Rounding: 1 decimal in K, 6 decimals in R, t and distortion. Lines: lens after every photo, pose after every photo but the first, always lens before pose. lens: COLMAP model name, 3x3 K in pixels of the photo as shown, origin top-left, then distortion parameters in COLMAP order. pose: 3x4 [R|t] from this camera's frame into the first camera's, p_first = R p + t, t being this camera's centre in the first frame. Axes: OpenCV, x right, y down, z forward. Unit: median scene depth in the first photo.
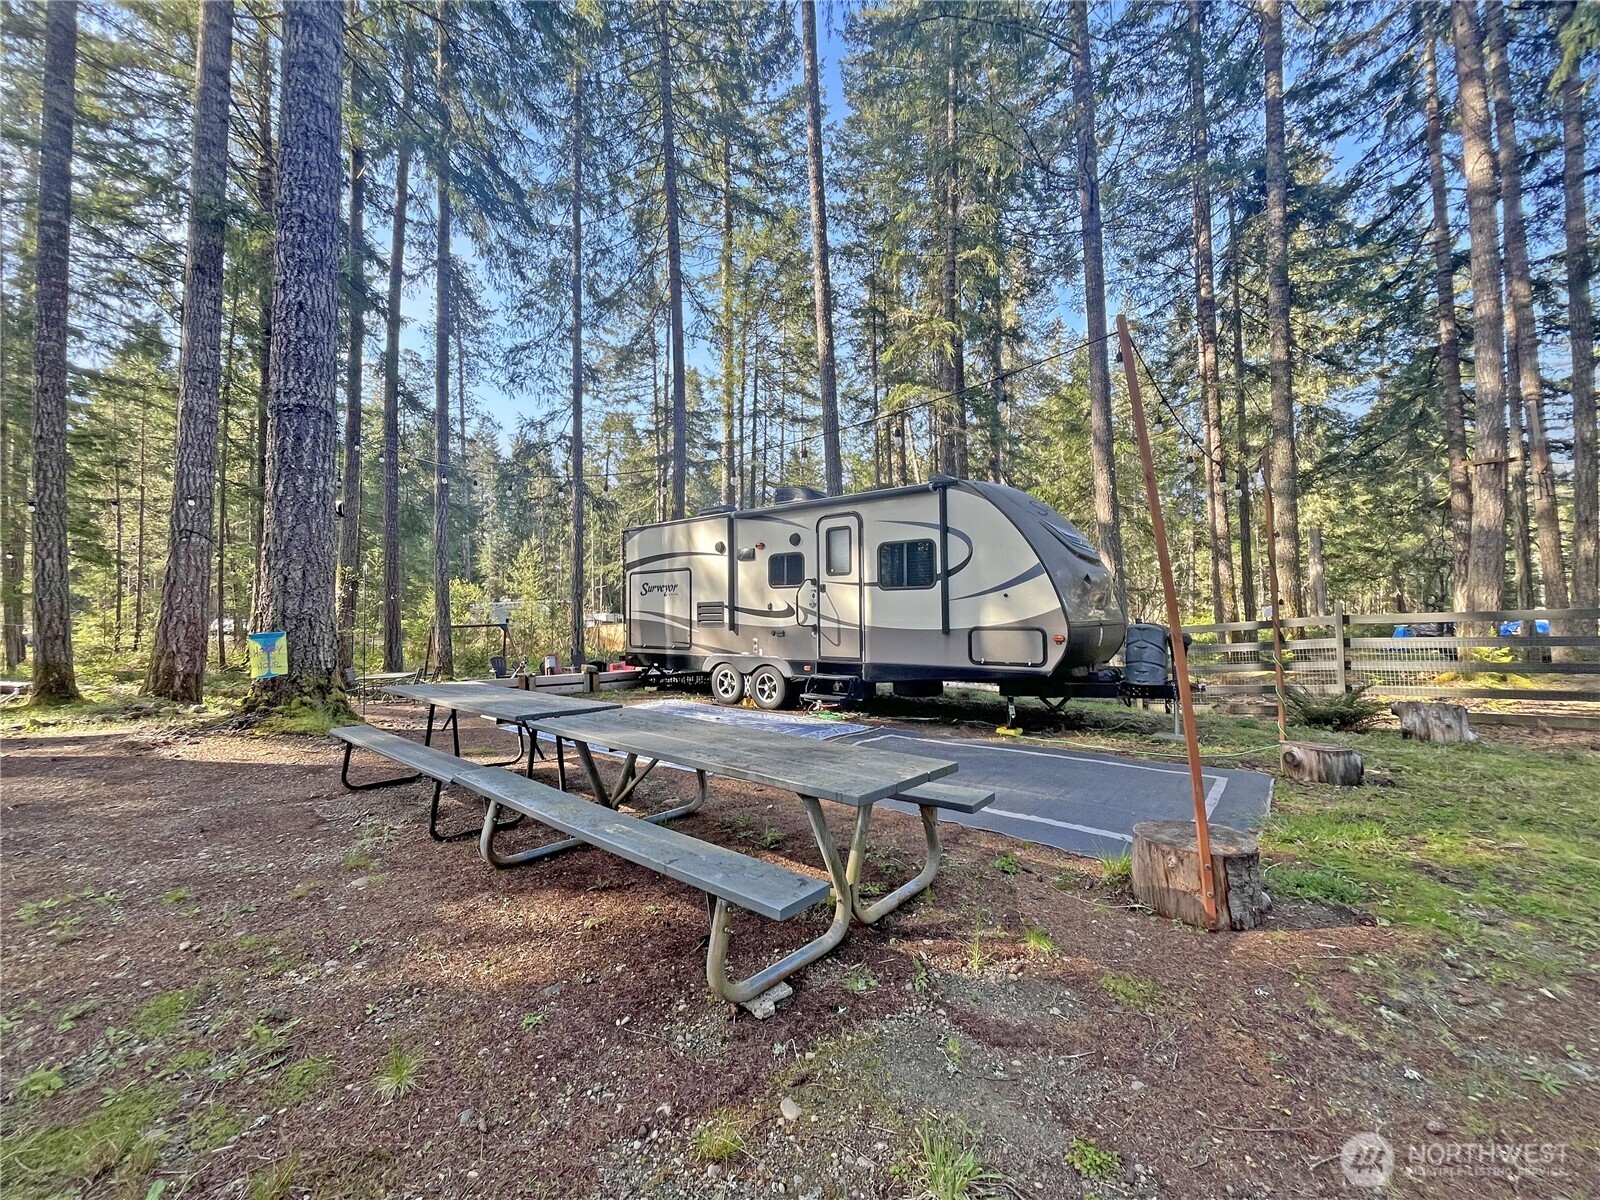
lens RADIAL K [[636.2, 0, 792.9], [0, 636.2, 592.6], [0, 0, 1]] dist [-0.013411, 0.000000]
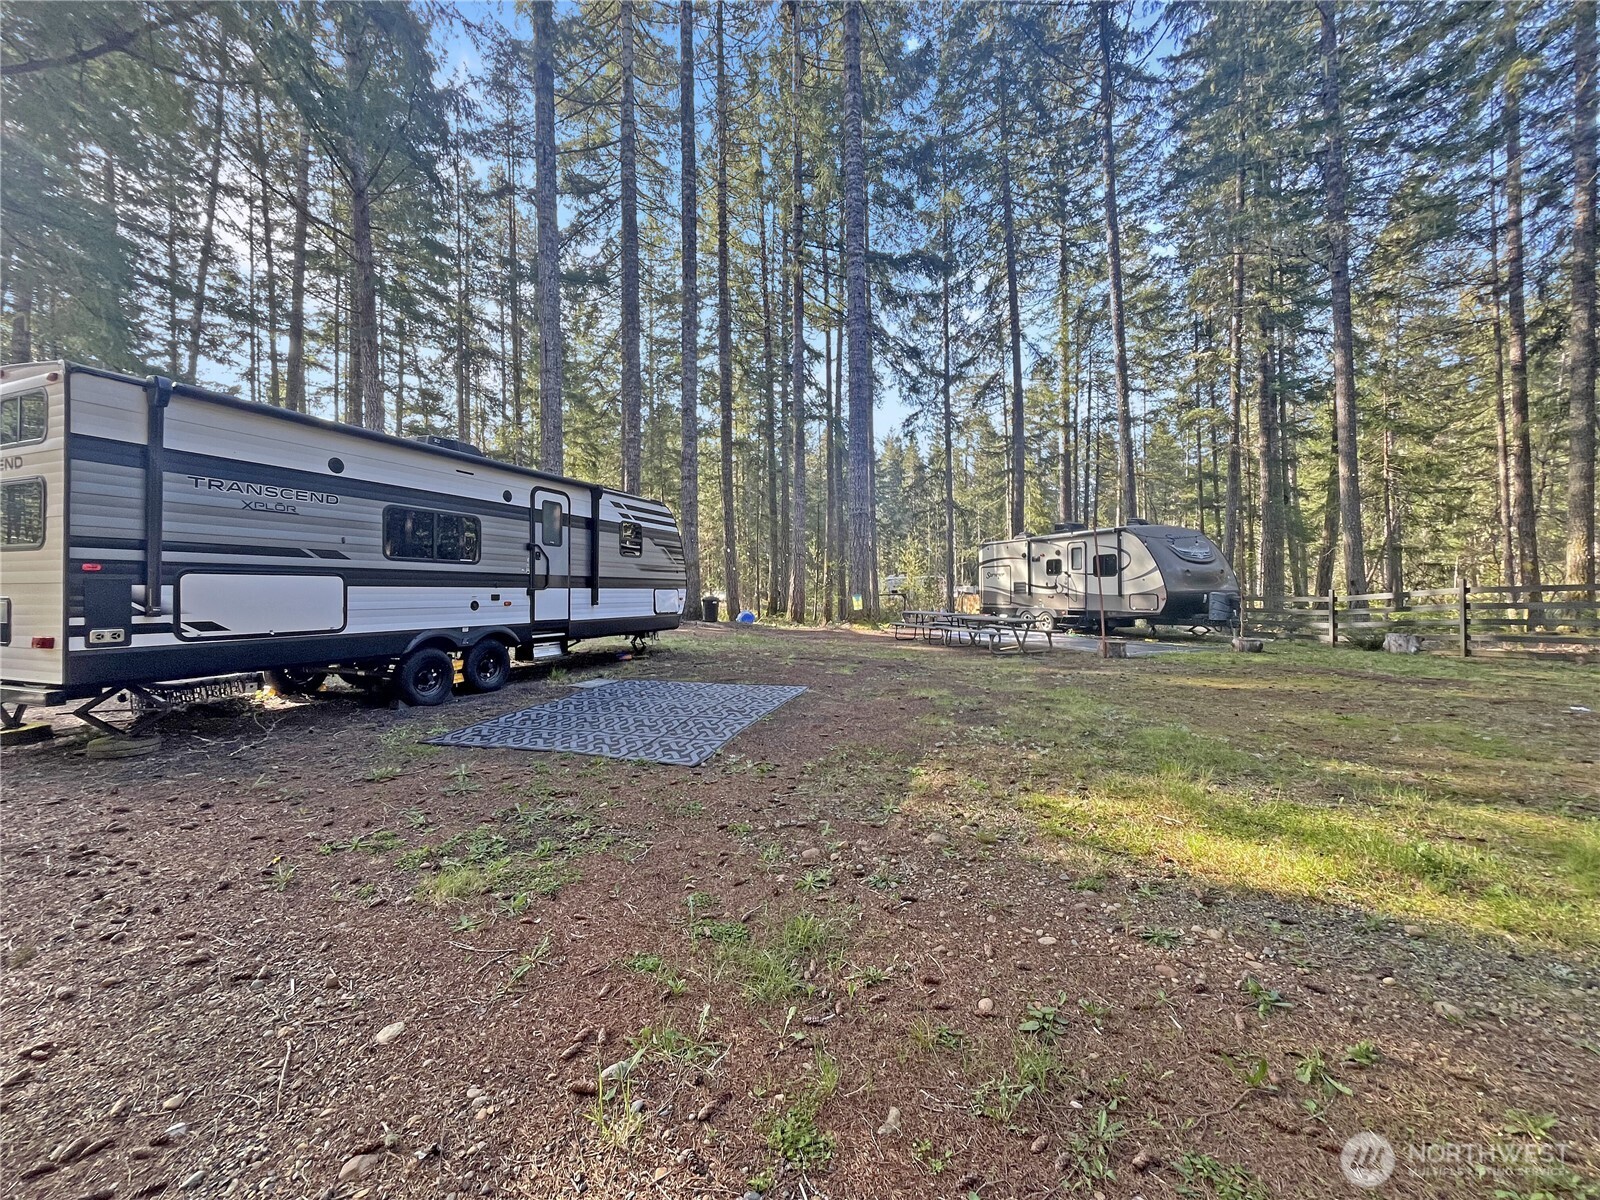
lens RADIAL K [[636.2, 0, 792.9], [0, 636.2, 592.6], [0, 0, 1]] dist [-0.013411, 0.000000]
pose [[0.850835, 0.001242, -0.525432, 0.374507], [0.021975, 0.999038, 0.037945, -0.051680], [0.524974, -0.043831, 0.849989, -1.309074]]
